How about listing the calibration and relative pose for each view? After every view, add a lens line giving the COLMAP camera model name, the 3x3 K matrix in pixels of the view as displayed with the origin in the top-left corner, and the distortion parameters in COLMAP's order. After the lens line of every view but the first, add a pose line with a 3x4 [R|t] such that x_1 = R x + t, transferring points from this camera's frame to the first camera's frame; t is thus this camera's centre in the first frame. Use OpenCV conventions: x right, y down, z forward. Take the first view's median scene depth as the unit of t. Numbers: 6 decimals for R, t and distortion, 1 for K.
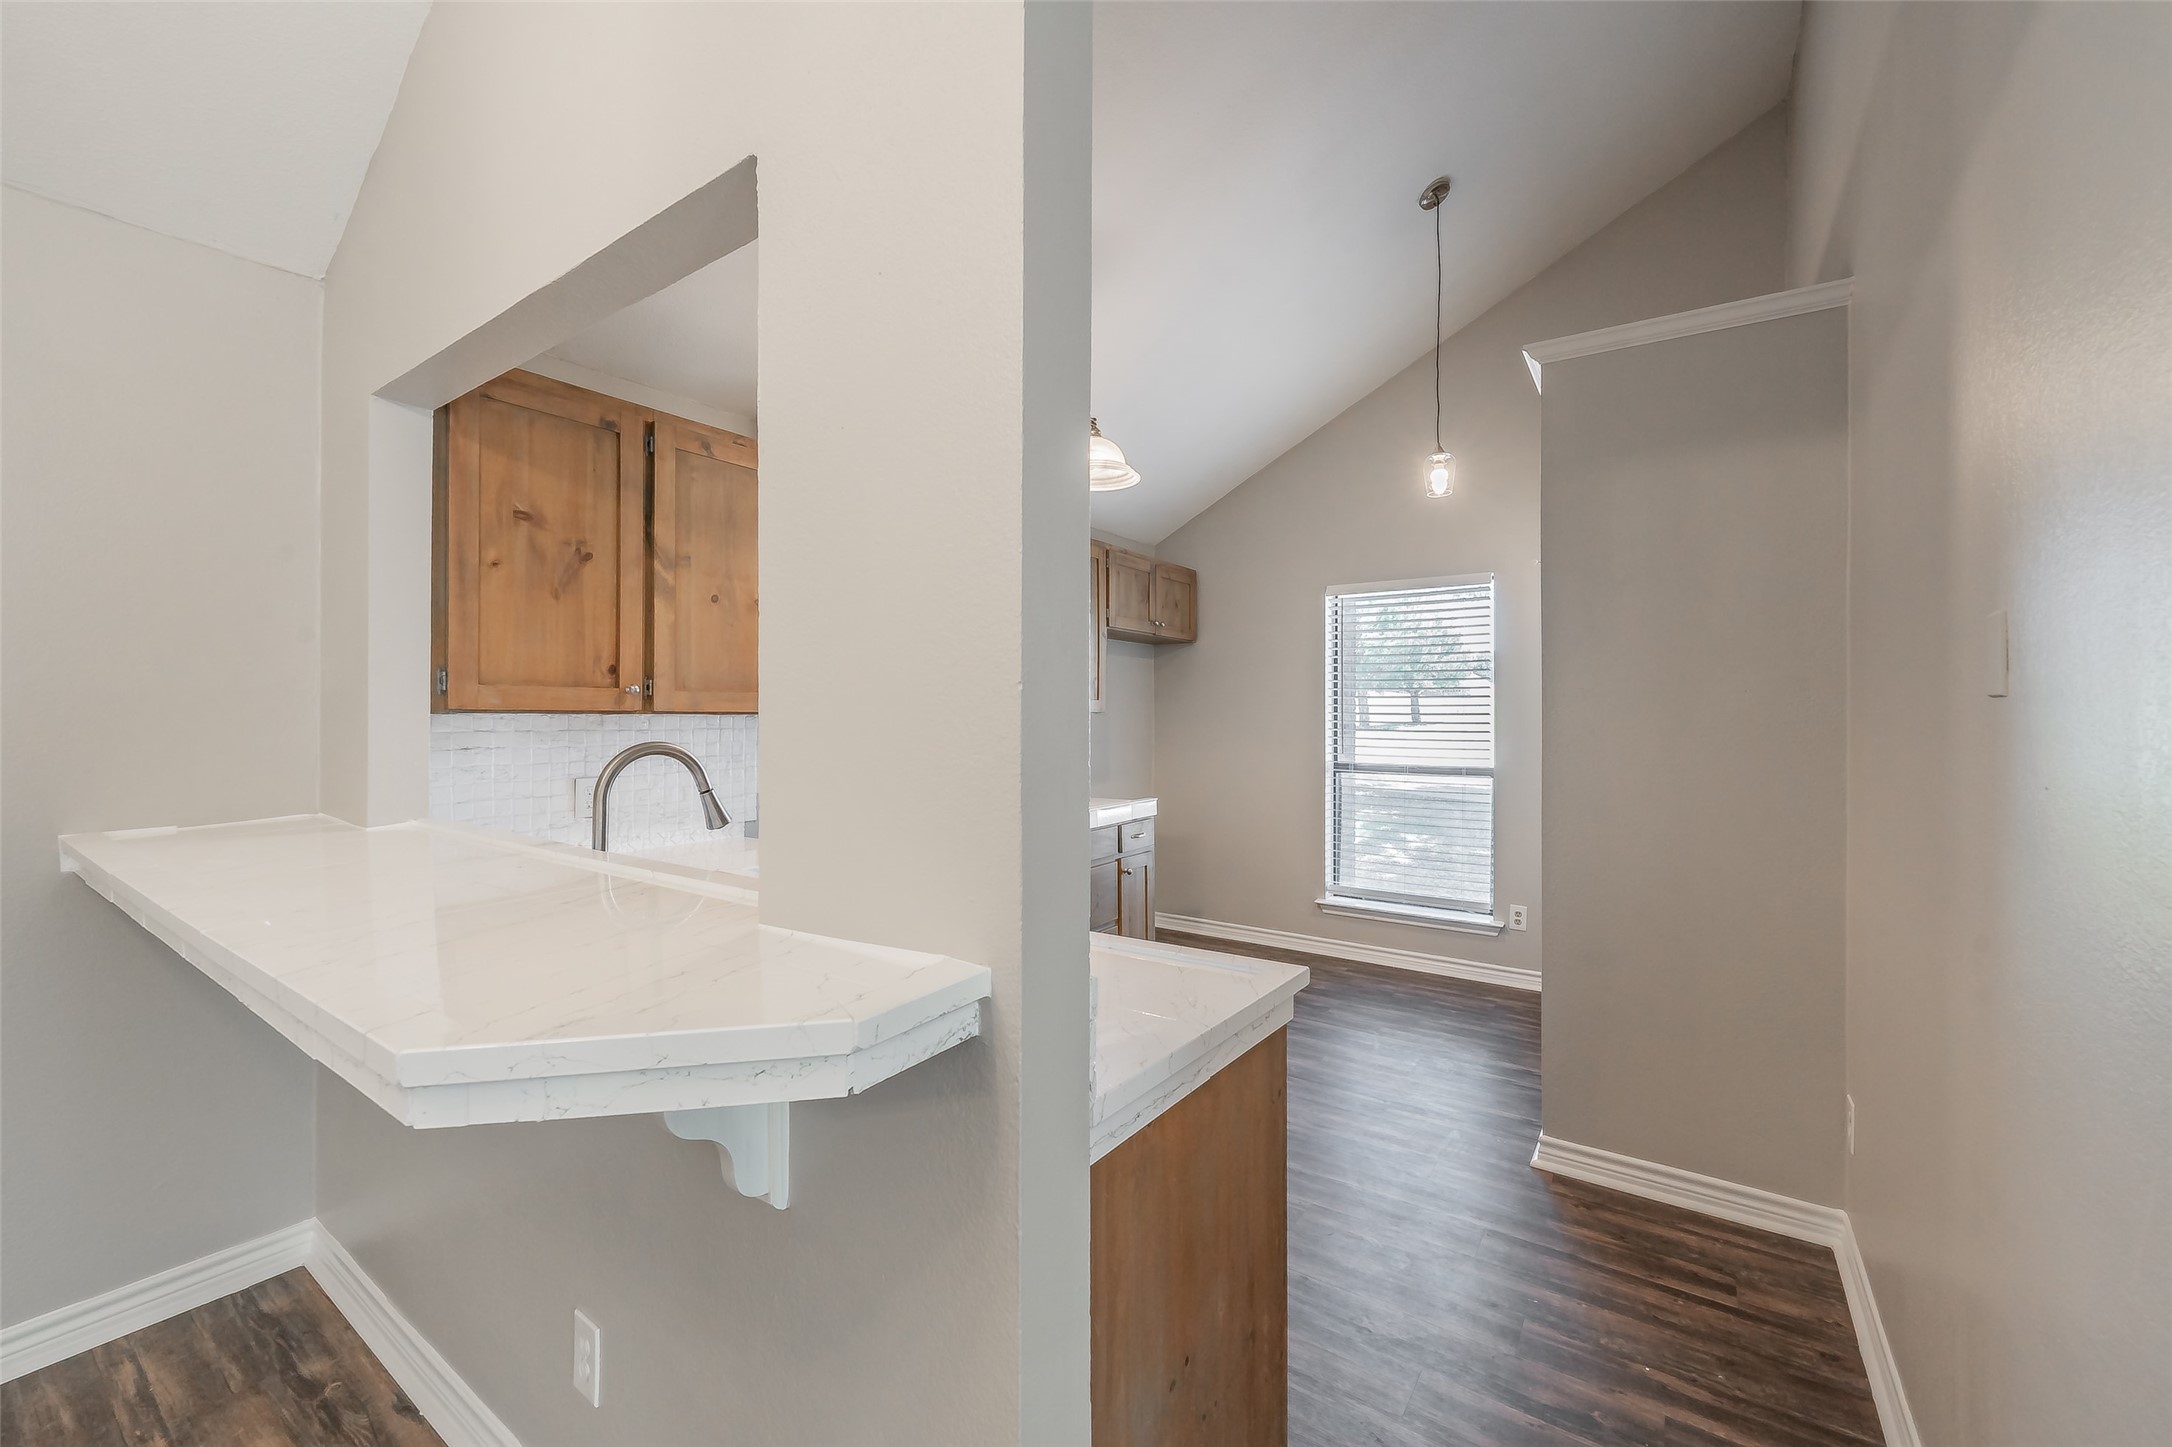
lens RADIAL K [[879.6, 0, 1086.0], [0, 879.6, 723.5], [0, 0, 1]] dist [0.000334, 0.000000]
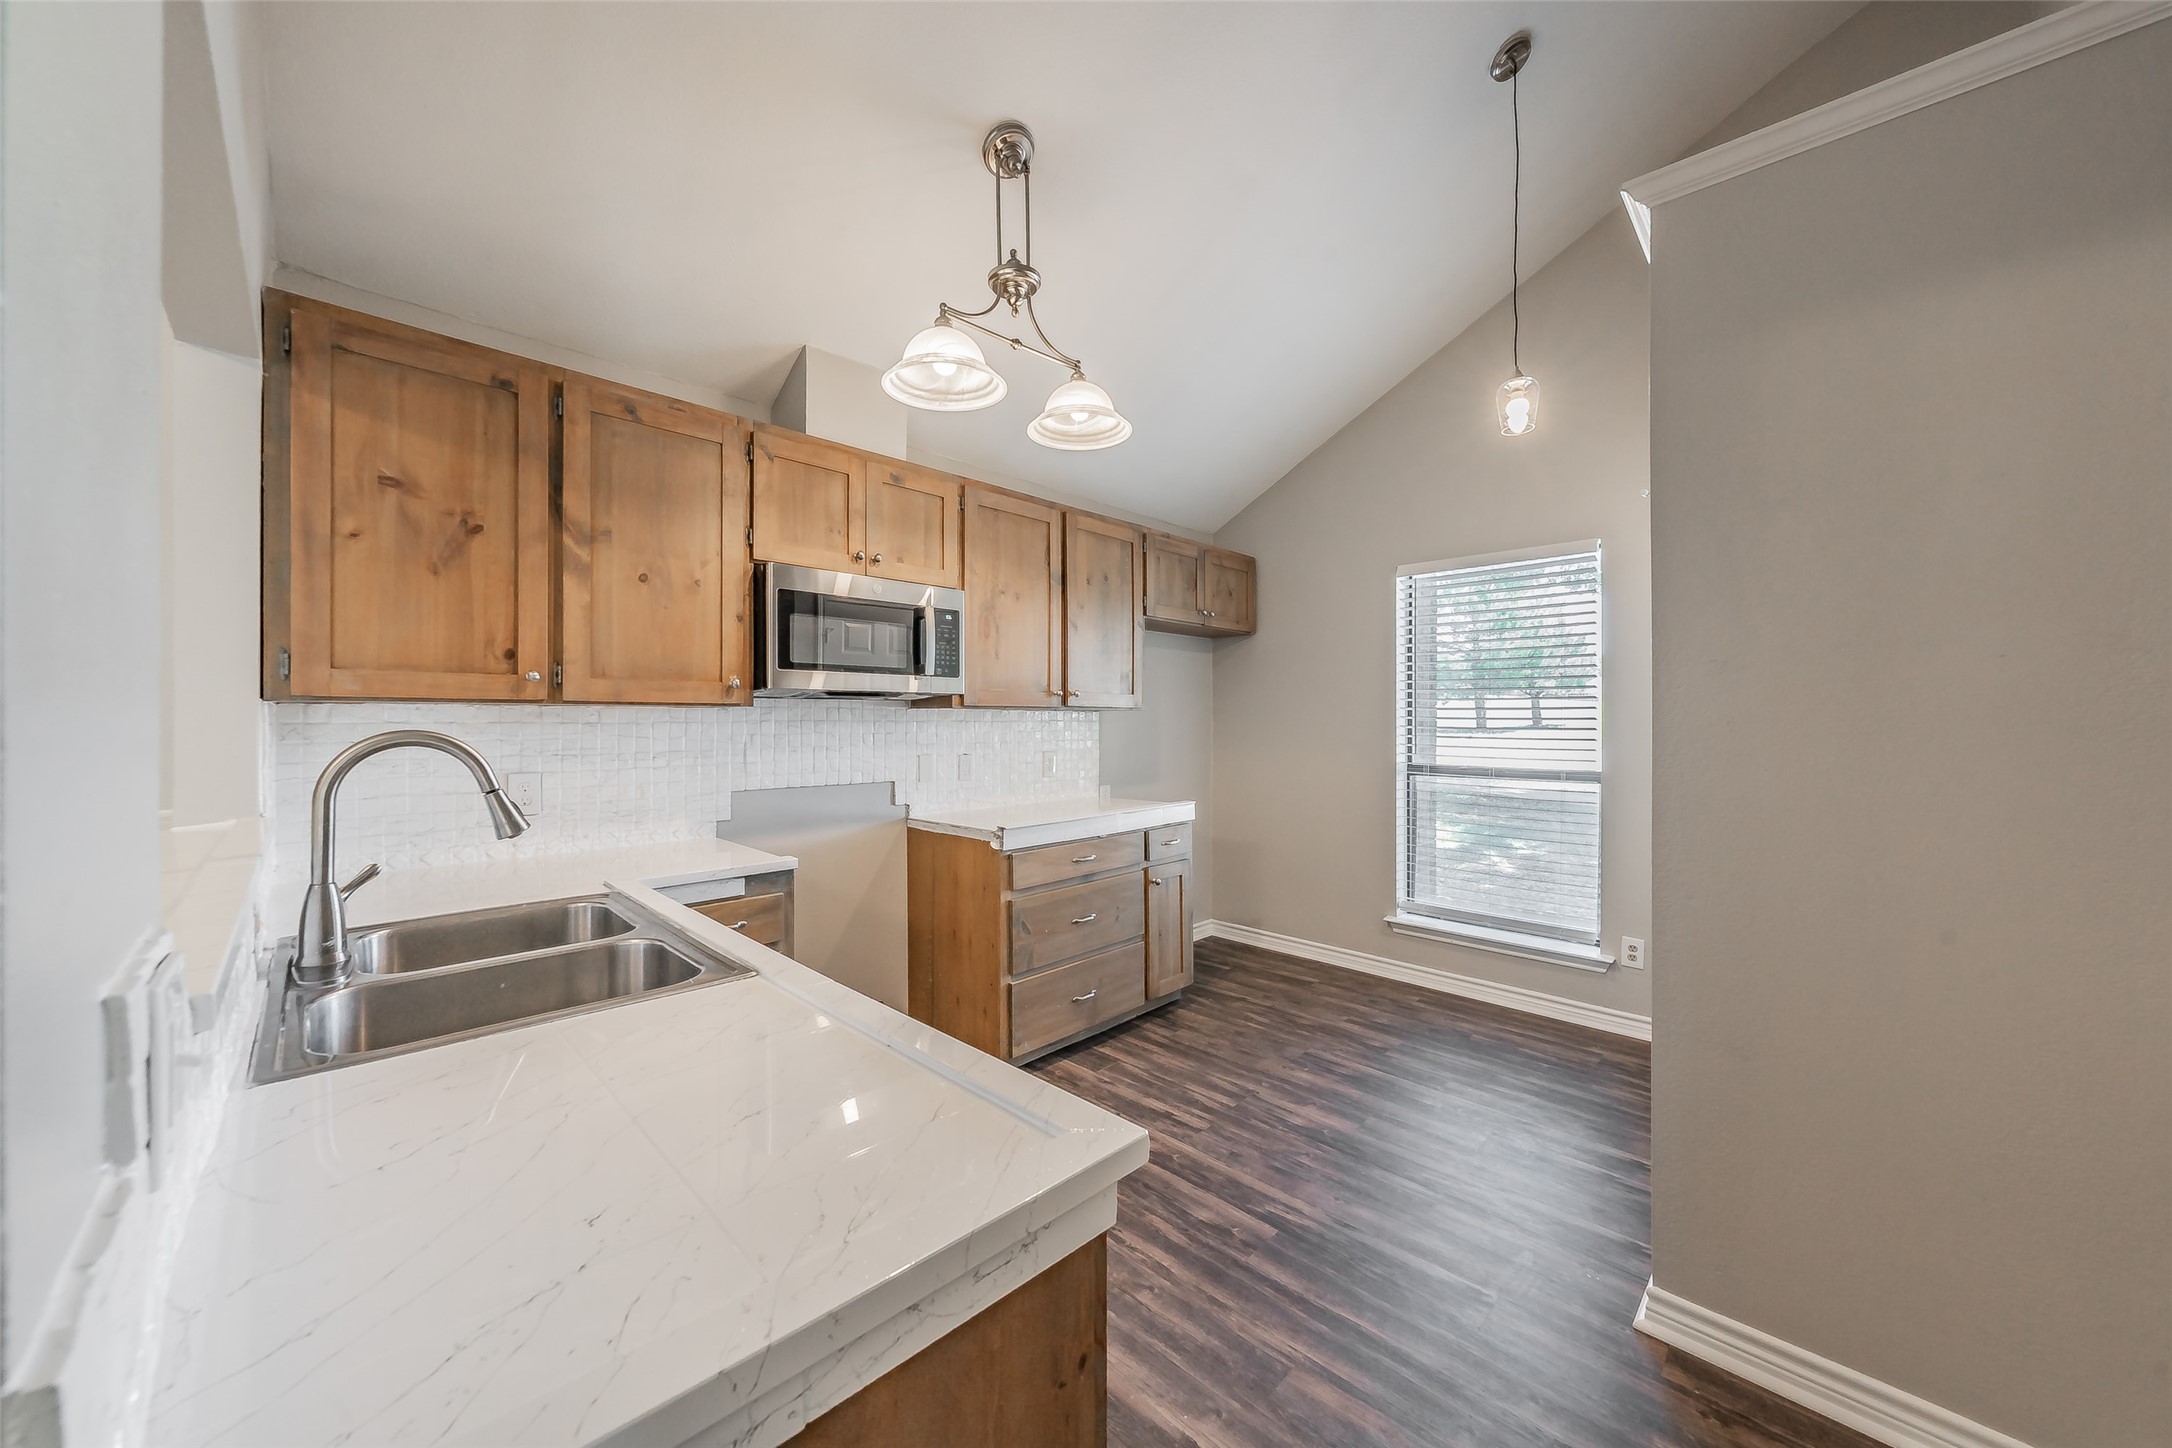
lens RADIAL K [[794.5, 0, 1070.0], [0, 794.5, 726.6], [0, 0, 1]] dist [-0.002047, -0.000288]
pose [[0.984589, 0.000333, -0.174885, 0.124972], [-0.000335, 1.000000, 0.000020, 0.009453], [0.174885, 0.000039, 0.984589, 0.213712]]
